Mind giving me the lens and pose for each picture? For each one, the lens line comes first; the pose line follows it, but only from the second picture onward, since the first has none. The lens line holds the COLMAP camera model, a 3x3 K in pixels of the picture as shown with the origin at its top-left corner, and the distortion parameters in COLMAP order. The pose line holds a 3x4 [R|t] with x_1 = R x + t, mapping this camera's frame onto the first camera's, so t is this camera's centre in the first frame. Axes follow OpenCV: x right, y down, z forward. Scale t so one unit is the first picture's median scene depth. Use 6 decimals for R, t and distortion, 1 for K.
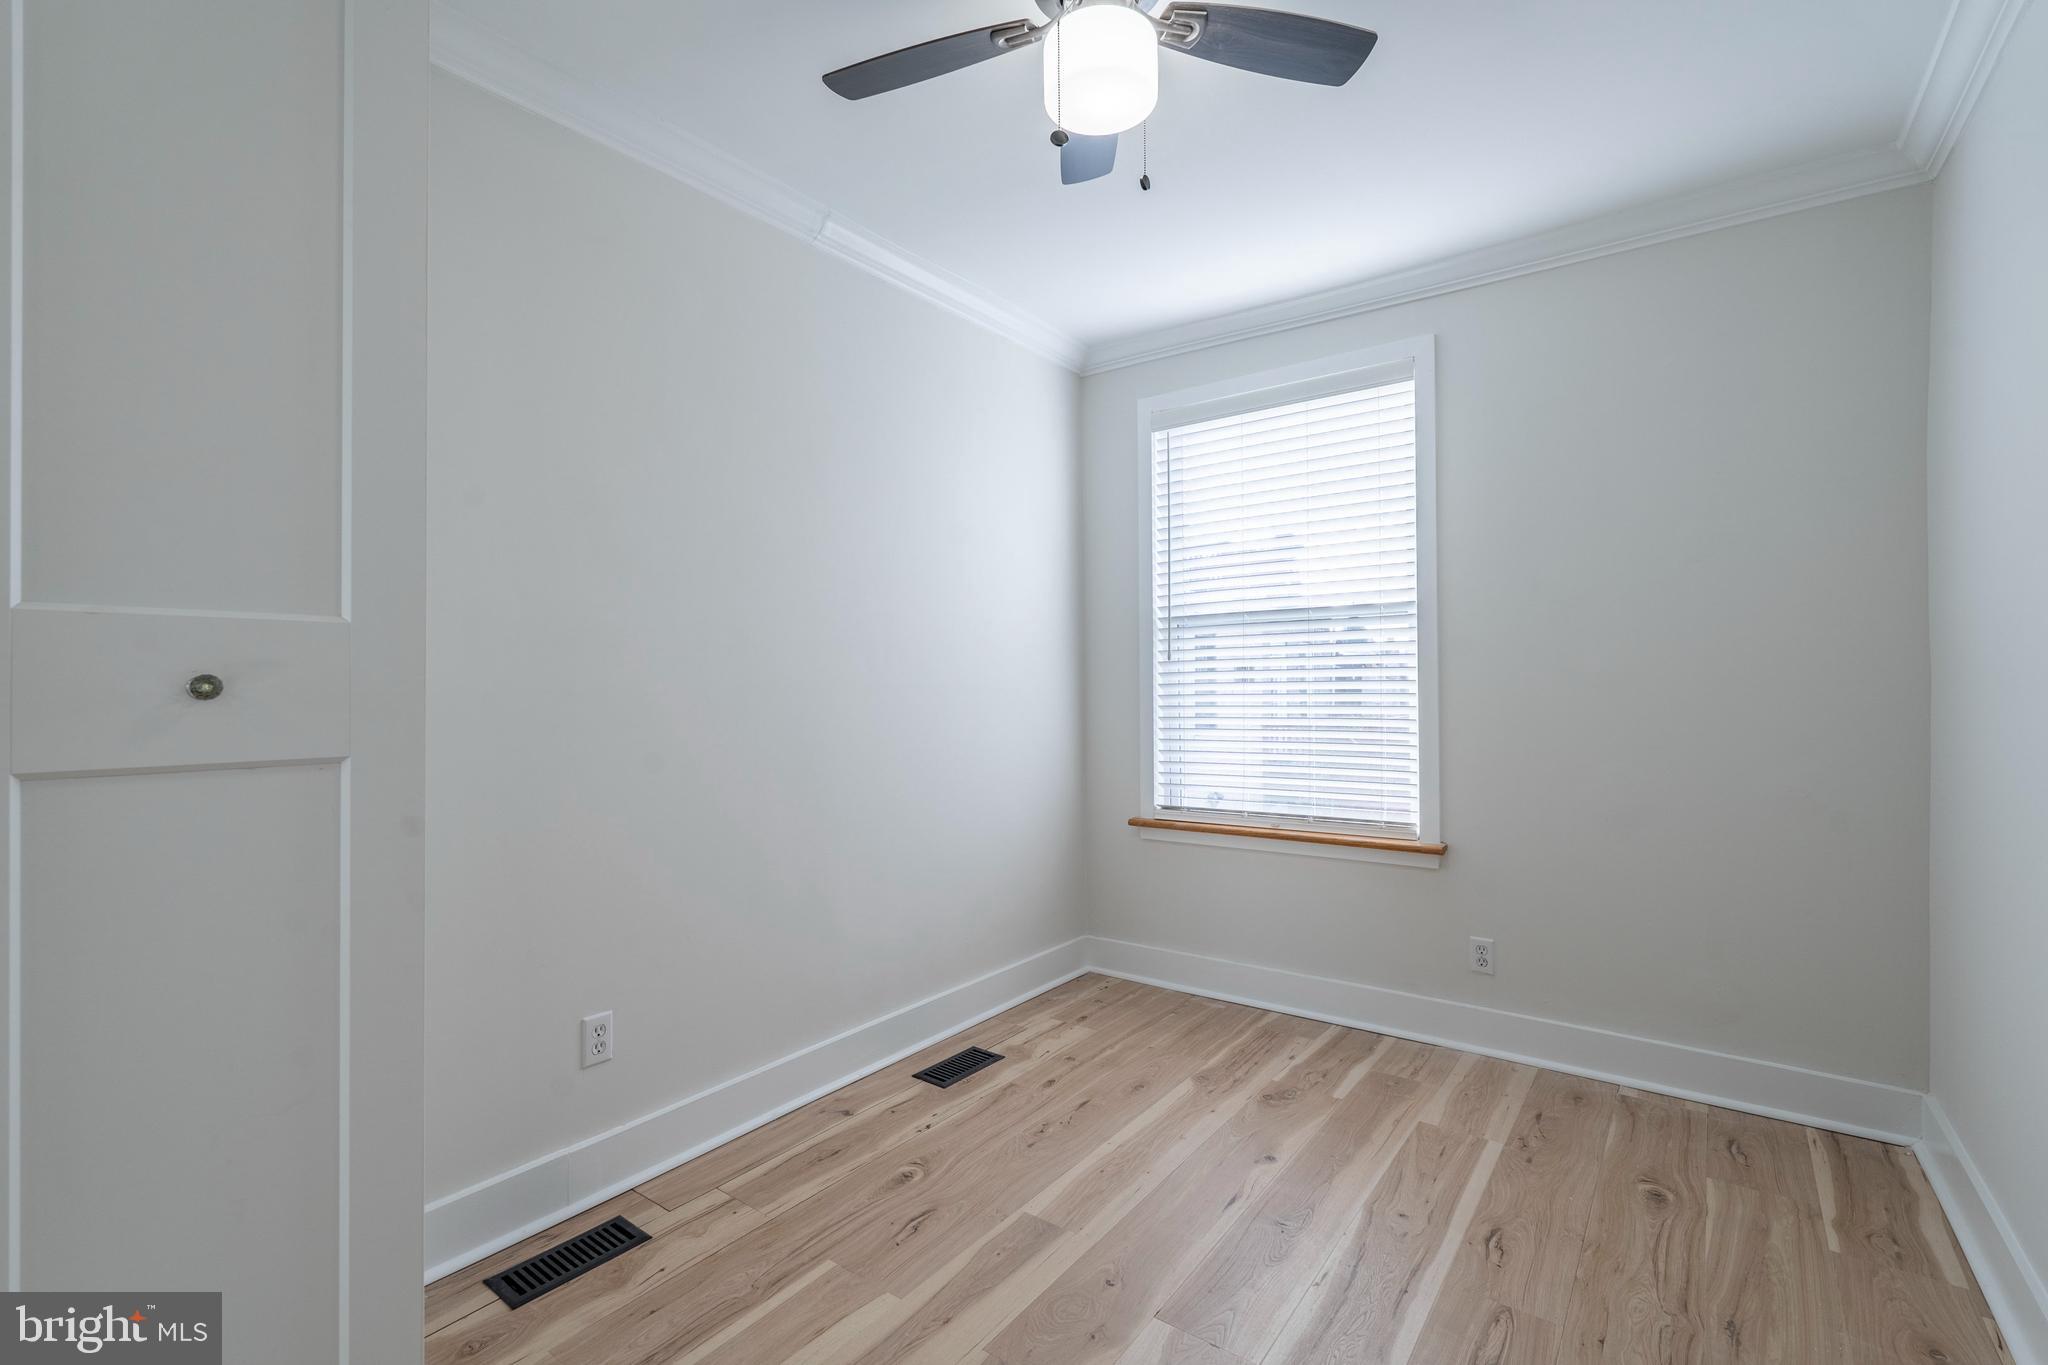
lens RADIAL K [[939.6, 0, 996.3], [0, 939.6, 678.0], [0, 0, 1]] dist [-0.005827, 0.001782]
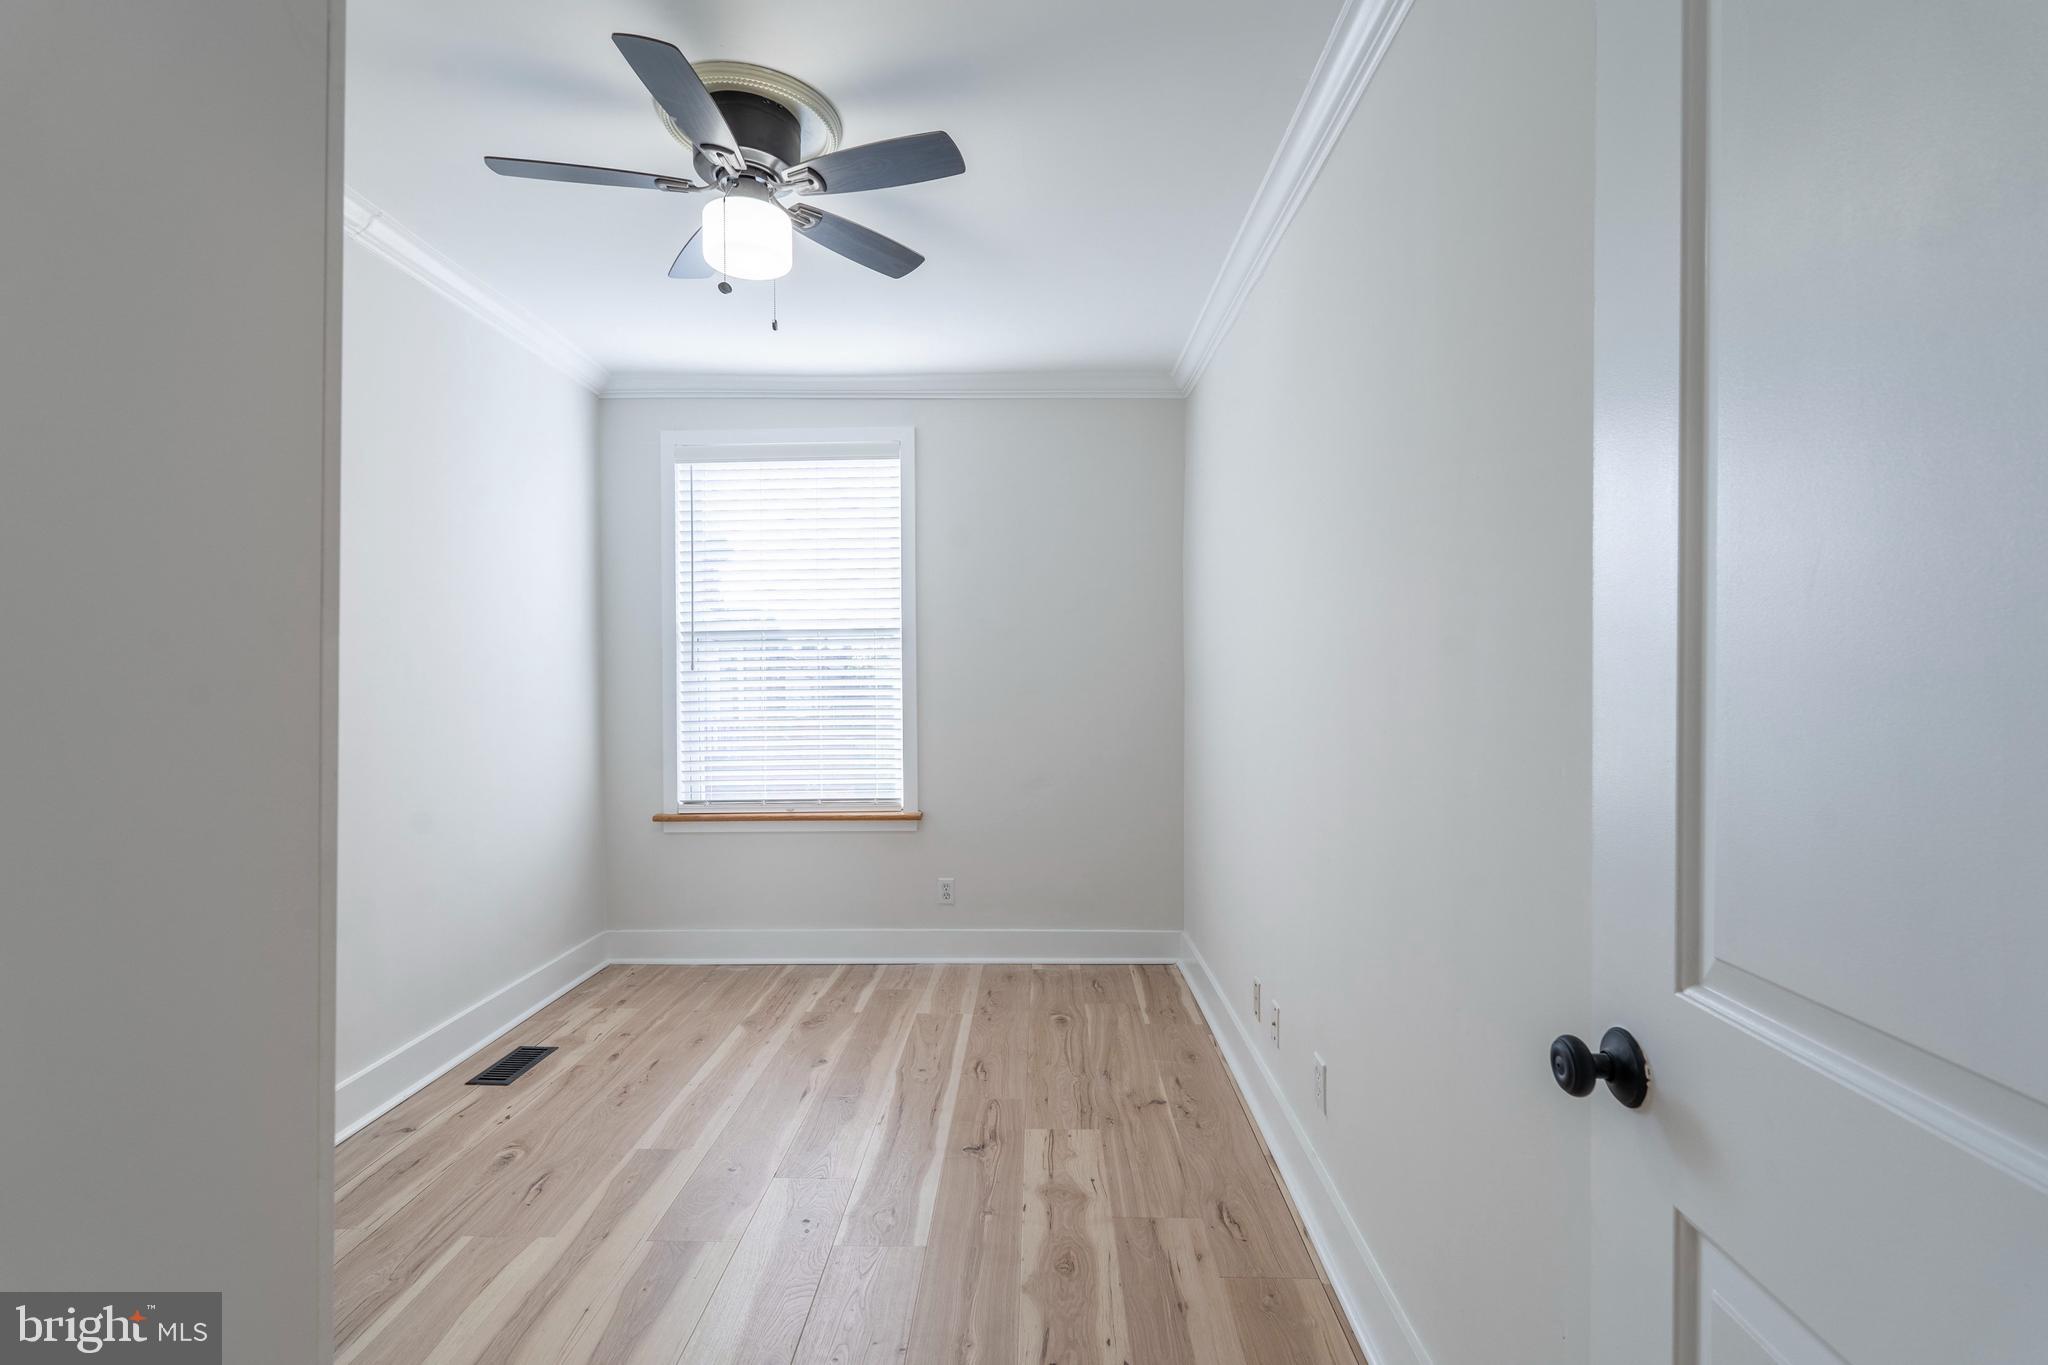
lens RADIAL K [[939.6, 0, 1021.2], [0, 939.6, 671.1], [0, 0, 1]] dist [-0.005827, 0.001782]
pose [[0.808519, 0.004653, 0.588451, -0.207407], [-0.002172, 0.999986, -0.004923, -0.017488], [-0.588466, 0.002702, 0.808518, -0.174349]]
